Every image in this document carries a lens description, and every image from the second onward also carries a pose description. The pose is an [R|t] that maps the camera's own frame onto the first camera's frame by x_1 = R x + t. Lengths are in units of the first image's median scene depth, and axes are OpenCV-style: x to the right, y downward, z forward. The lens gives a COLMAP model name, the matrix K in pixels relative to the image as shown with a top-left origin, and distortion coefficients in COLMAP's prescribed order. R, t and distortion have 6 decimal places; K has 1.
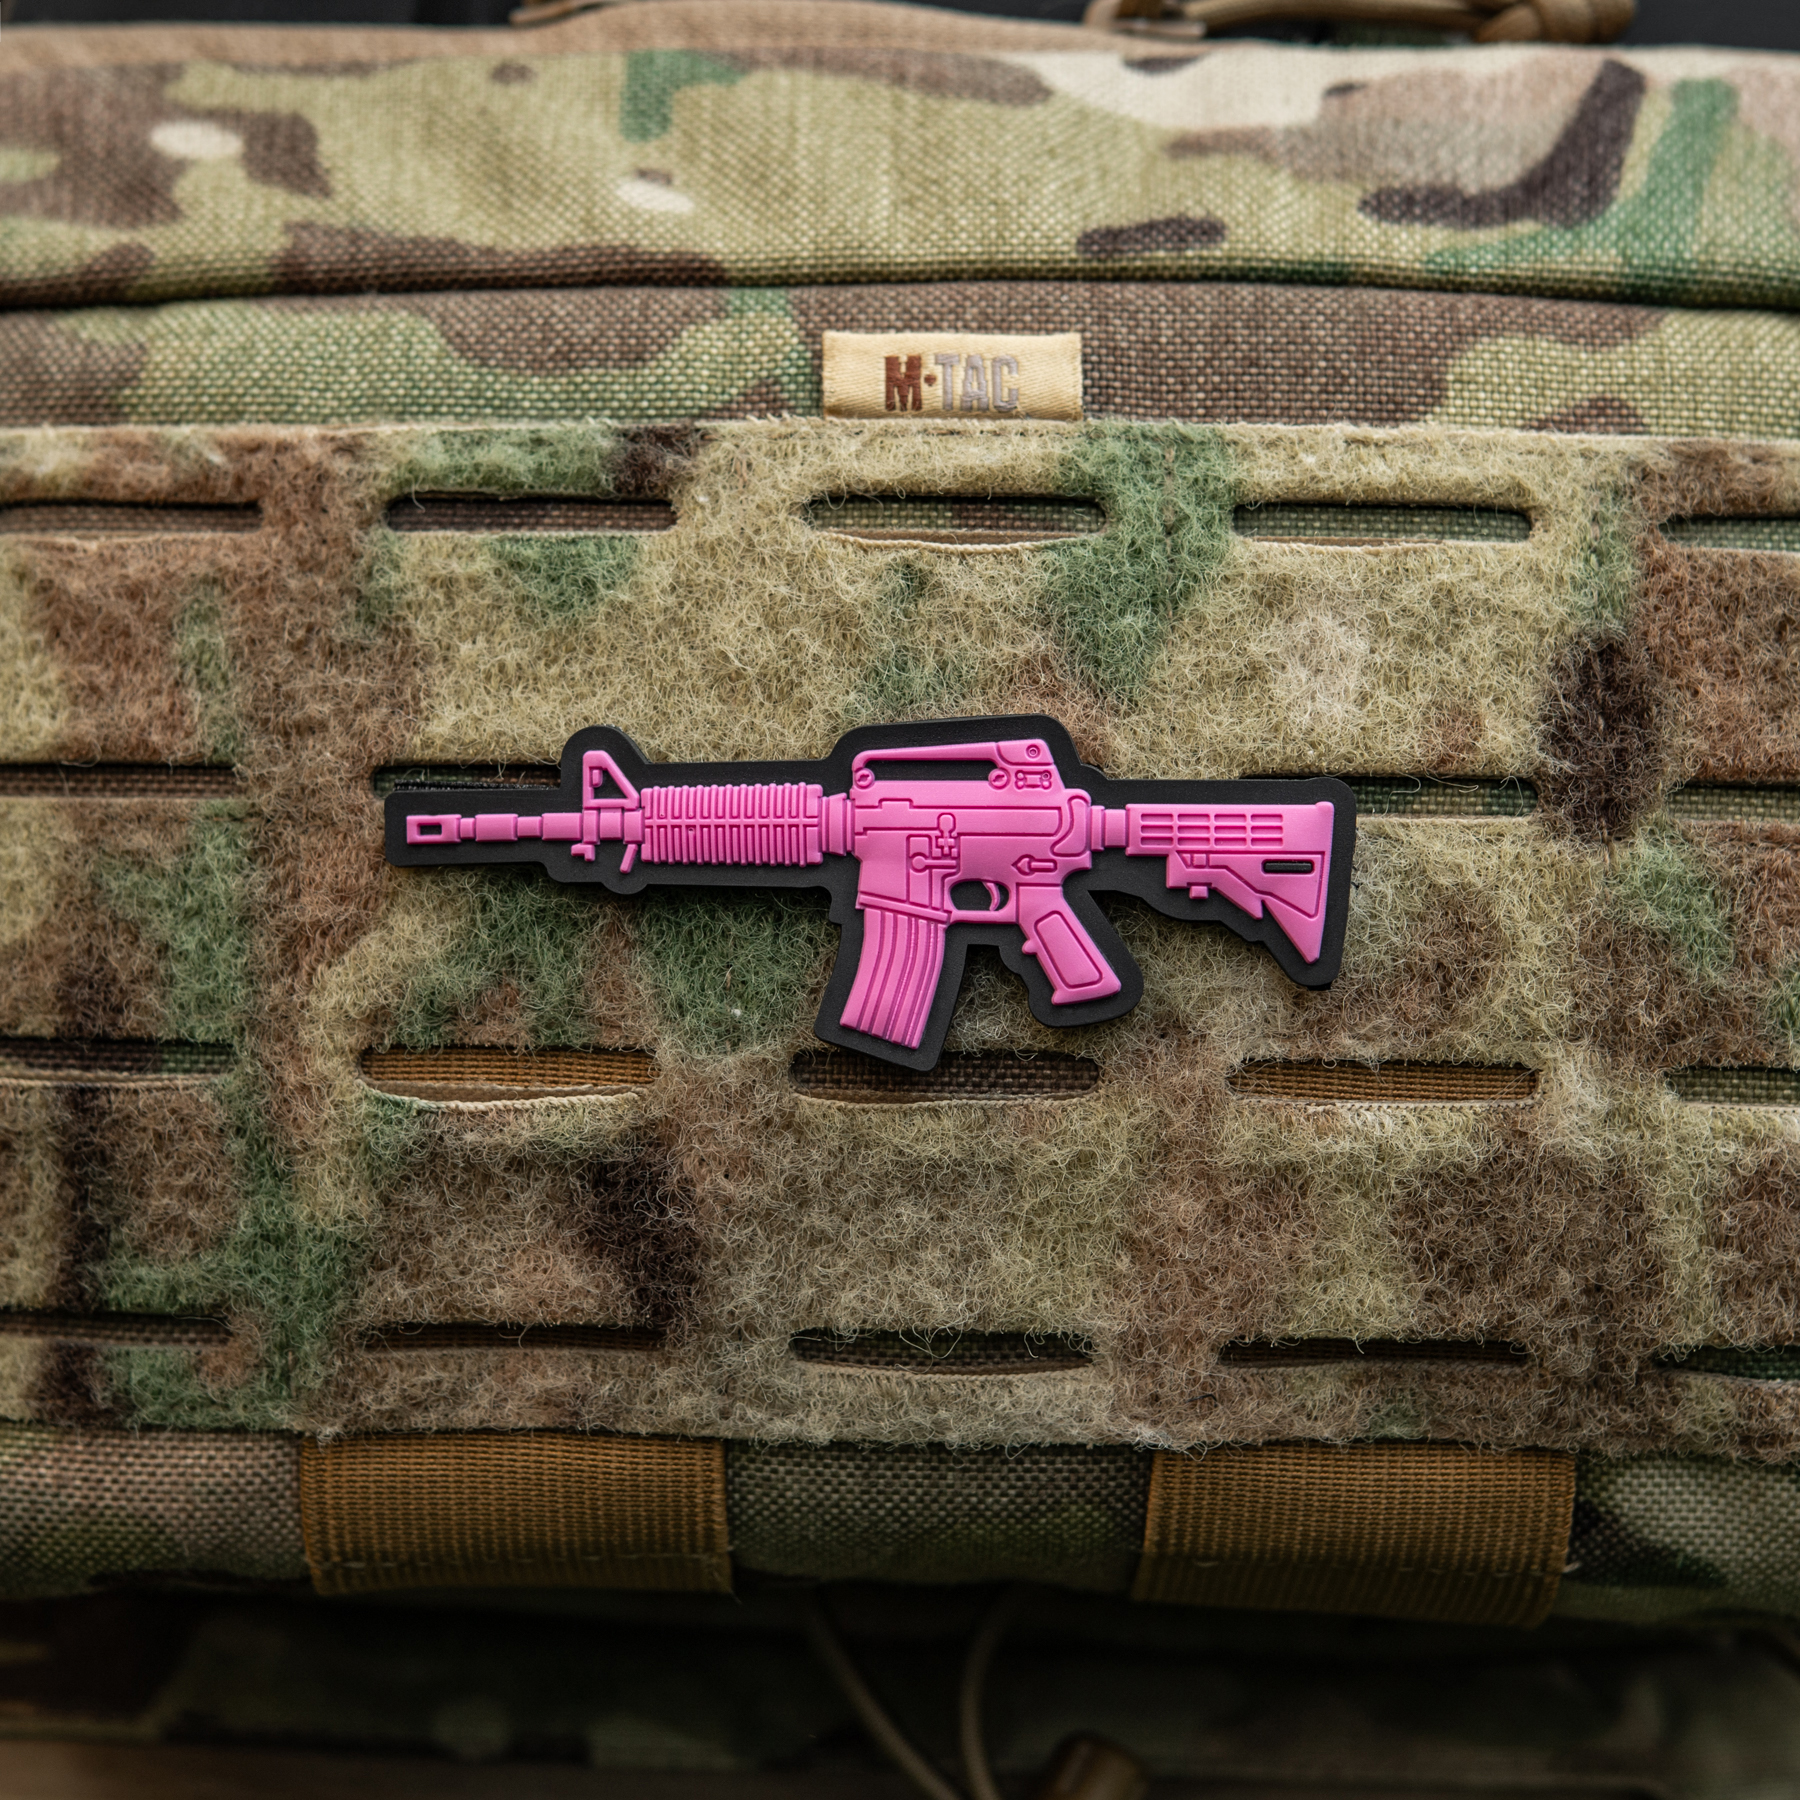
lens RADIAL K [[5274.3, 0, 900.0], [0, 5274.3, 900.0], [0, 0, 1]] dist [-0.323066, 8.932648]
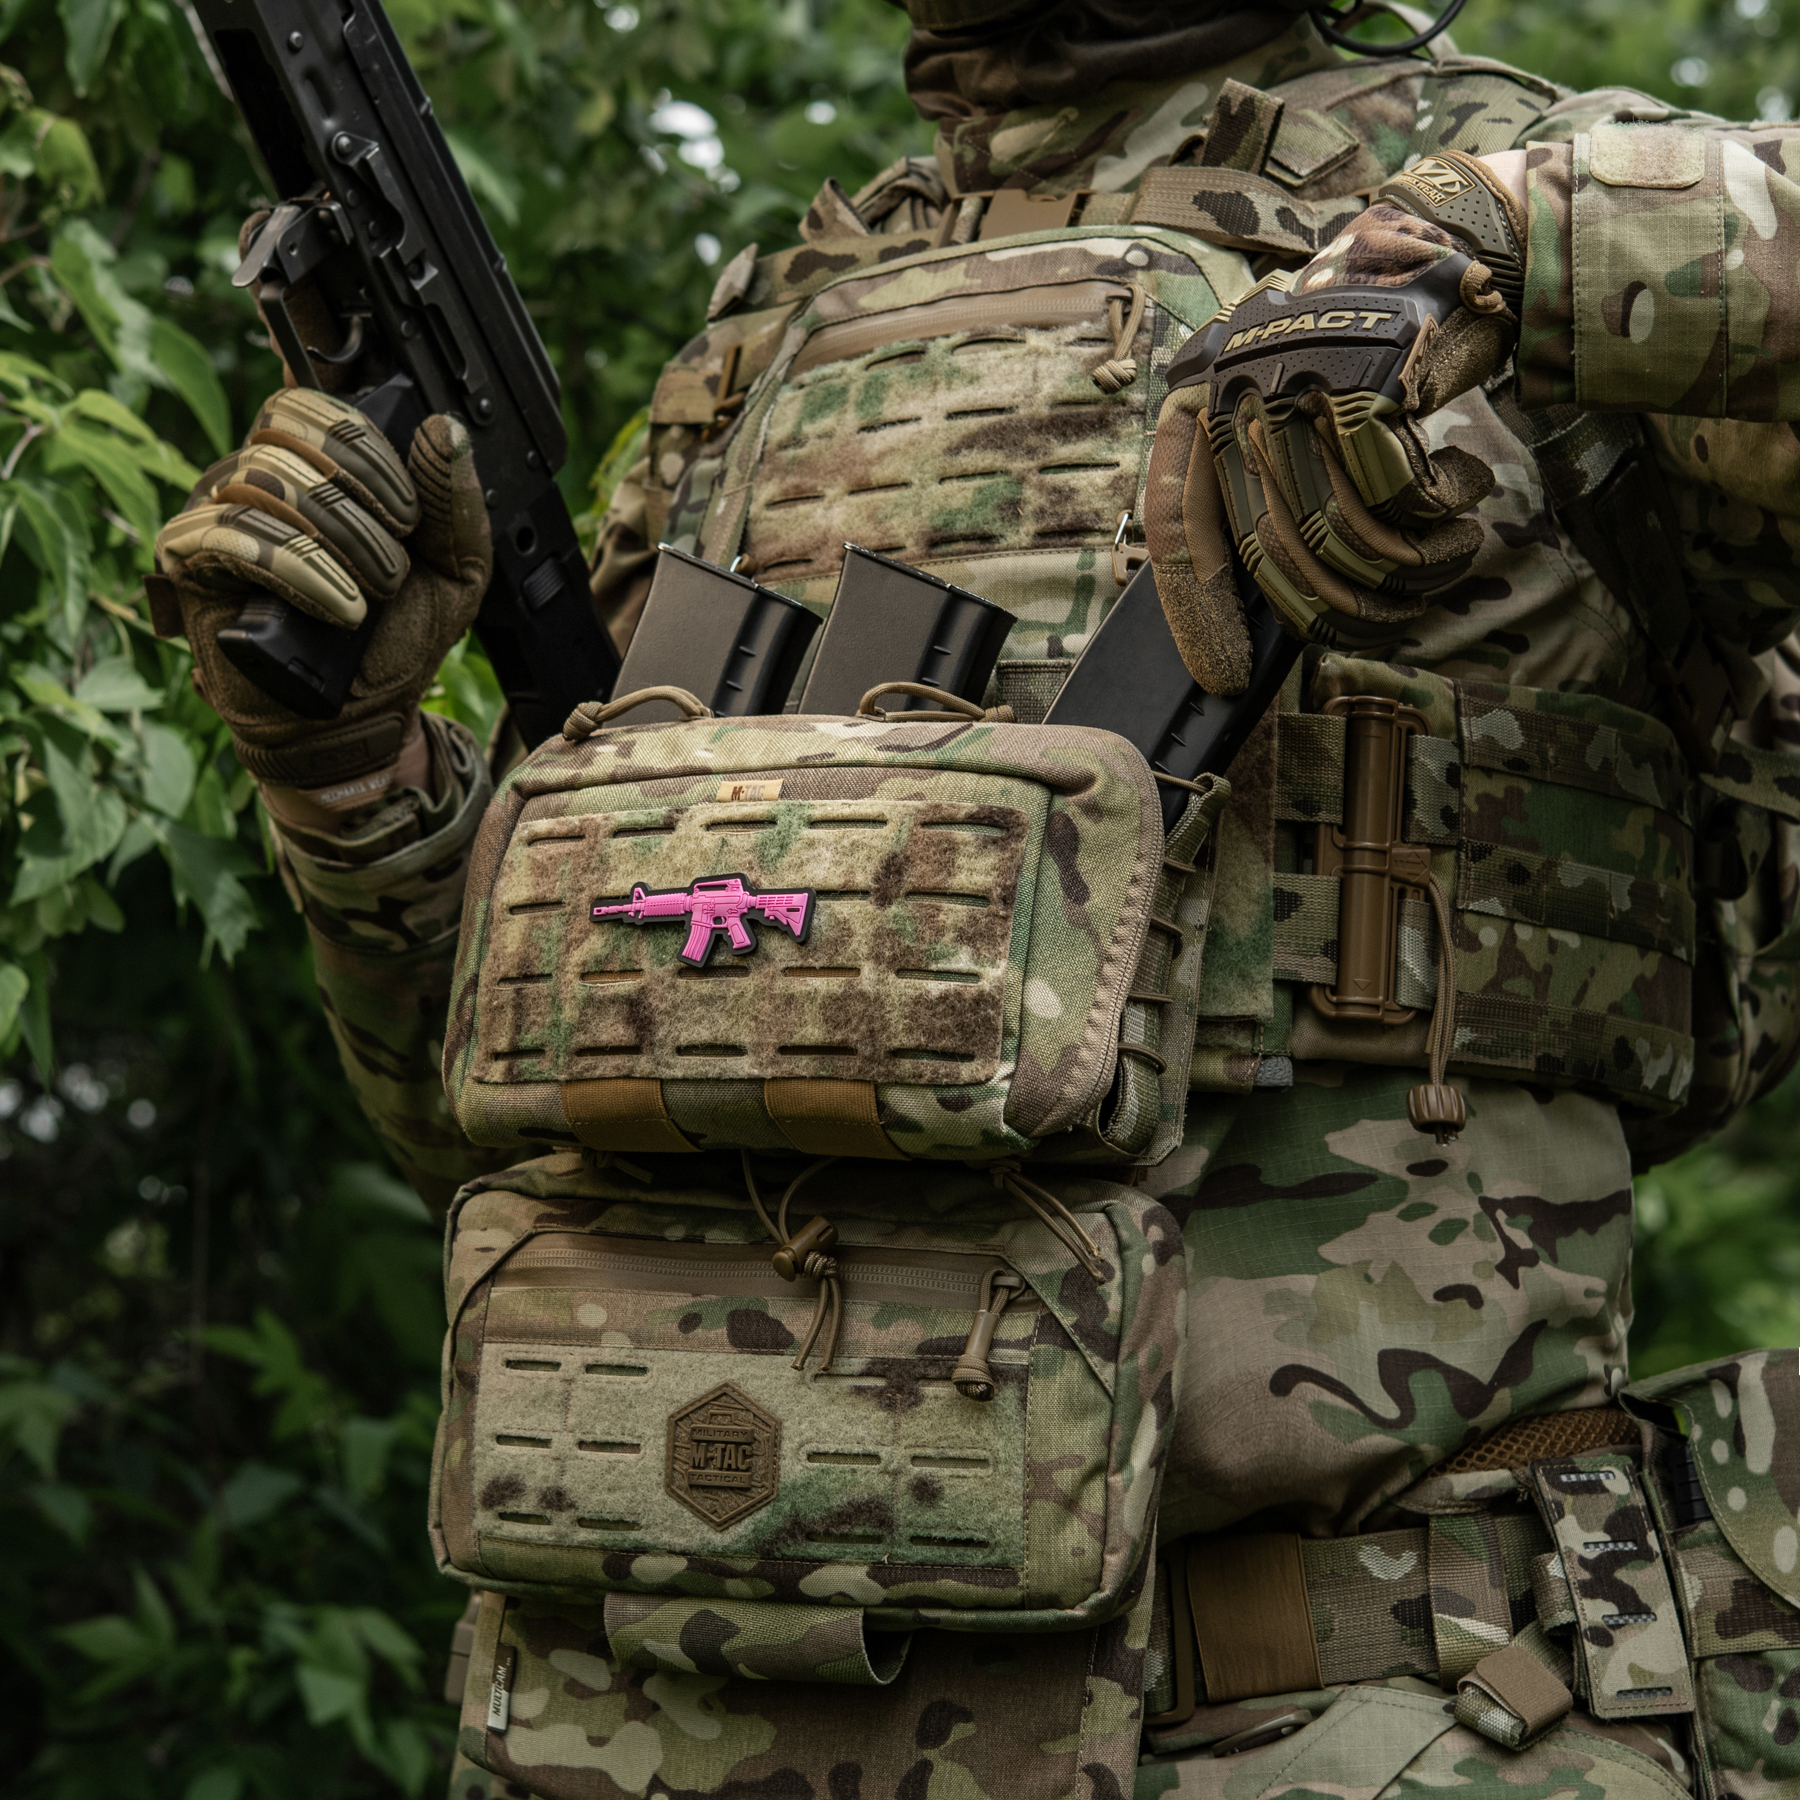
lens RADIAL K [[5274.3, 0, 900.0], [0, 5274.3, 900.0], [0, 0, 1]] dist [-0.323066, 8.932648]
pose [[0.883455, -0.027633, -0.467700, 1.798276], [-0.096498, 0.966124, -0.239358, 0.830706], [0.458471, 0.256594, 0.850861, -2.009715]]
